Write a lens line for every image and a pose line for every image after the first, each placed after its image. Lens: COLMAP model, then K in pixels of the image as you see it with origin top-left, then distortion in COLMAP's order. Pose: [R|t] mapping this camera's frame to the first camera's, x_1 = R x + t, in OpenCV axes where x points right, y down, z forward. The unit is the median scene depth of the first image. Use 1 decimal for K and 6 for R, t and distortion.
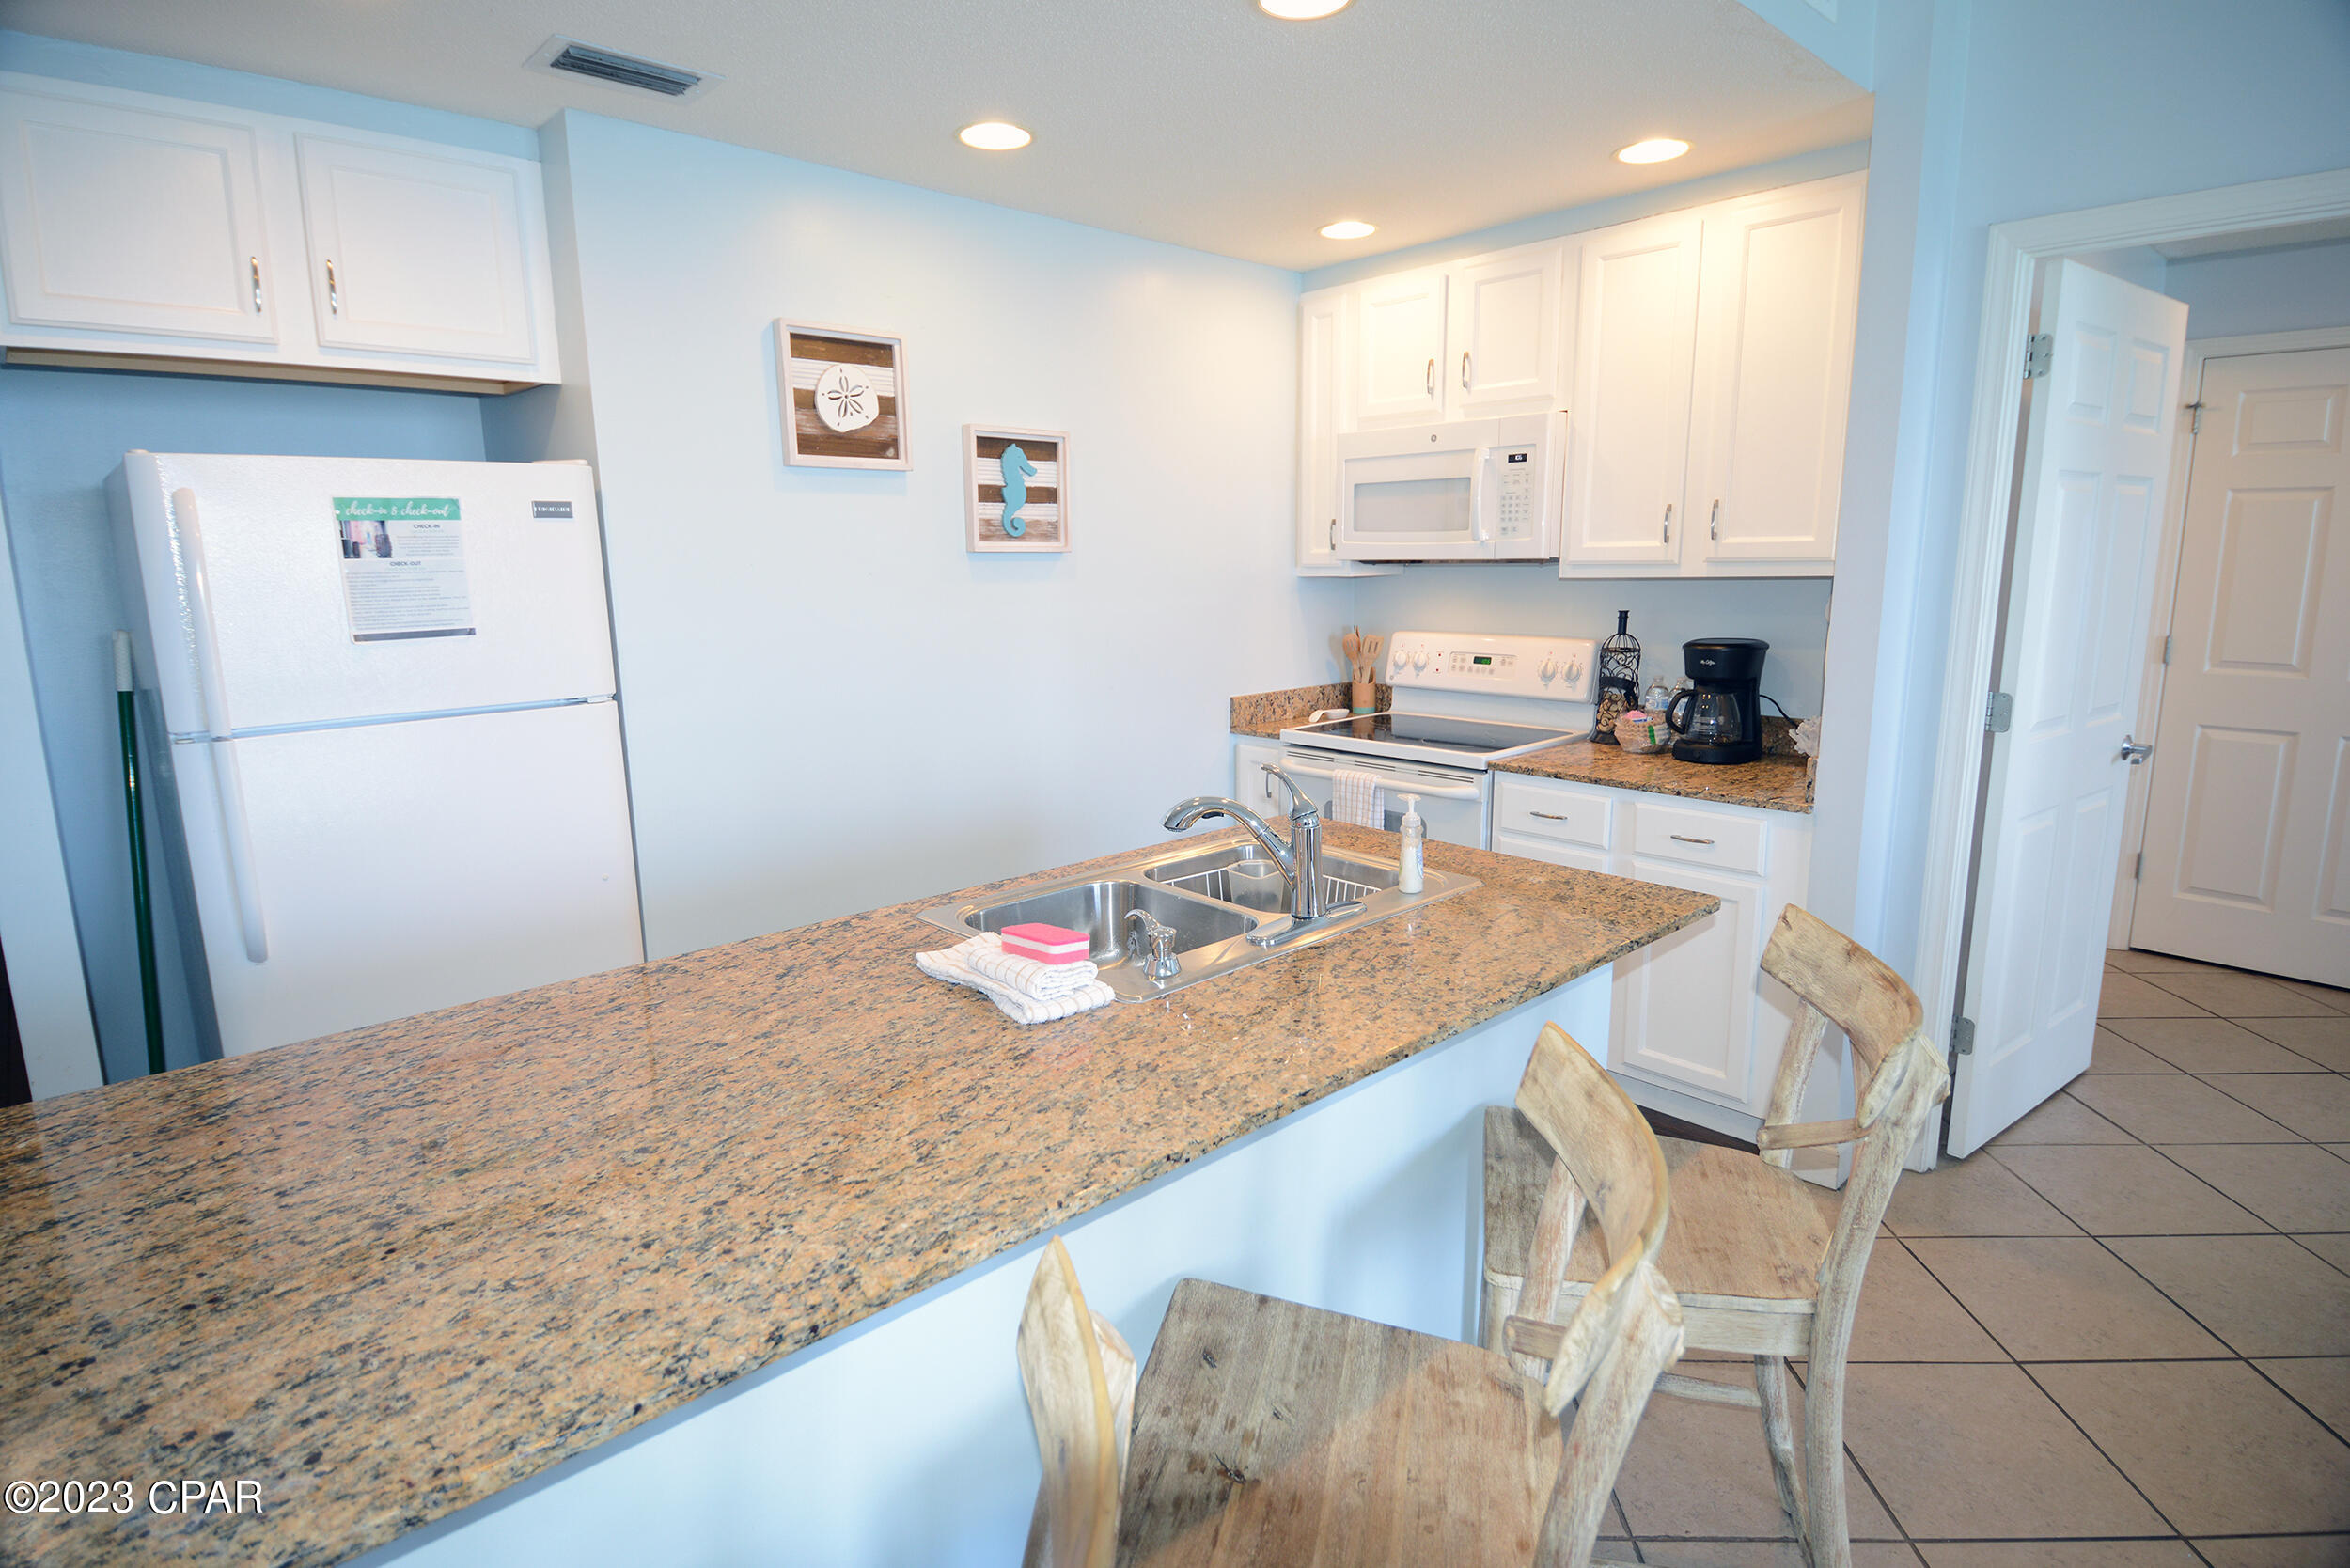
lens RADIAL K [[1216.7, 0, 1180.1], [0, 1216.7, 773.0], [0, 0, 1]] dist [0.058096, -0.056736]
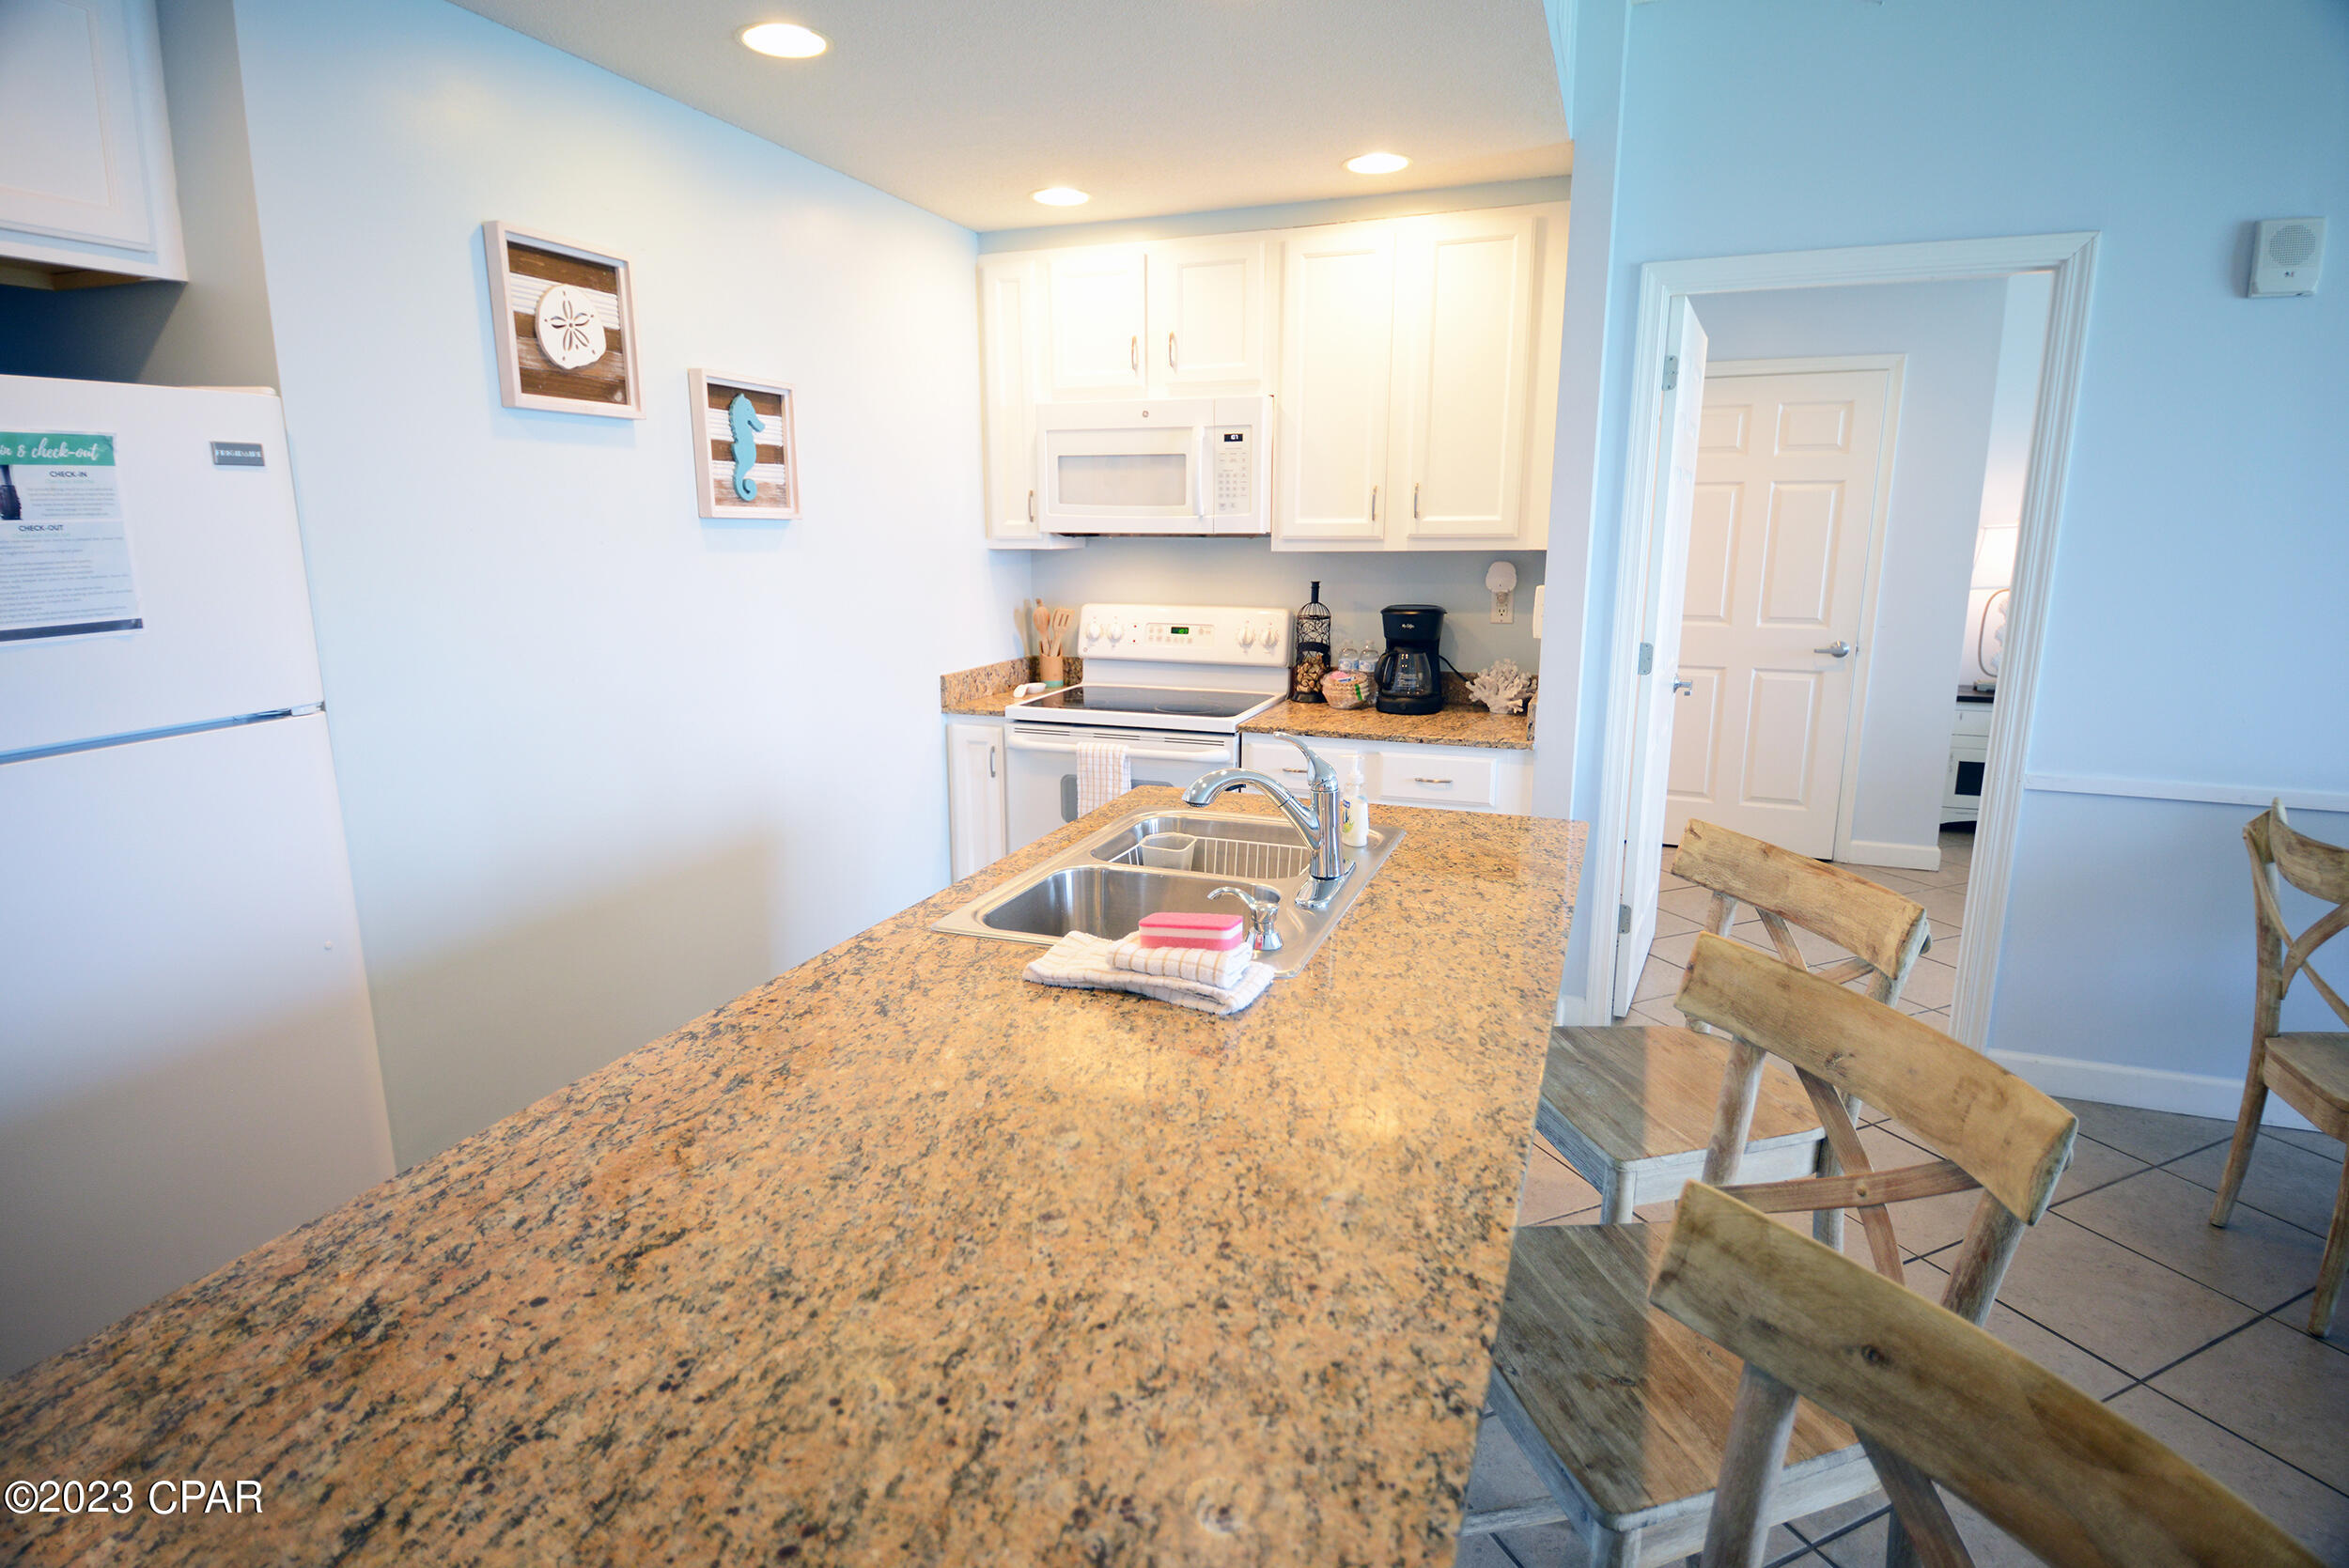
lens RADIAL K [[1216.0, 0, 1179.6], [0, 1216.0, 773.0], [0, 0, 1]] dist [0.058096, -0.056736]
pose [[0.895071, -0.078419, 0.438973, -0.267275], [0.069448, 0.996918, 0.036488, -0.009806], [-0.440482, -0.002173, 0.897759, 0.074751]]
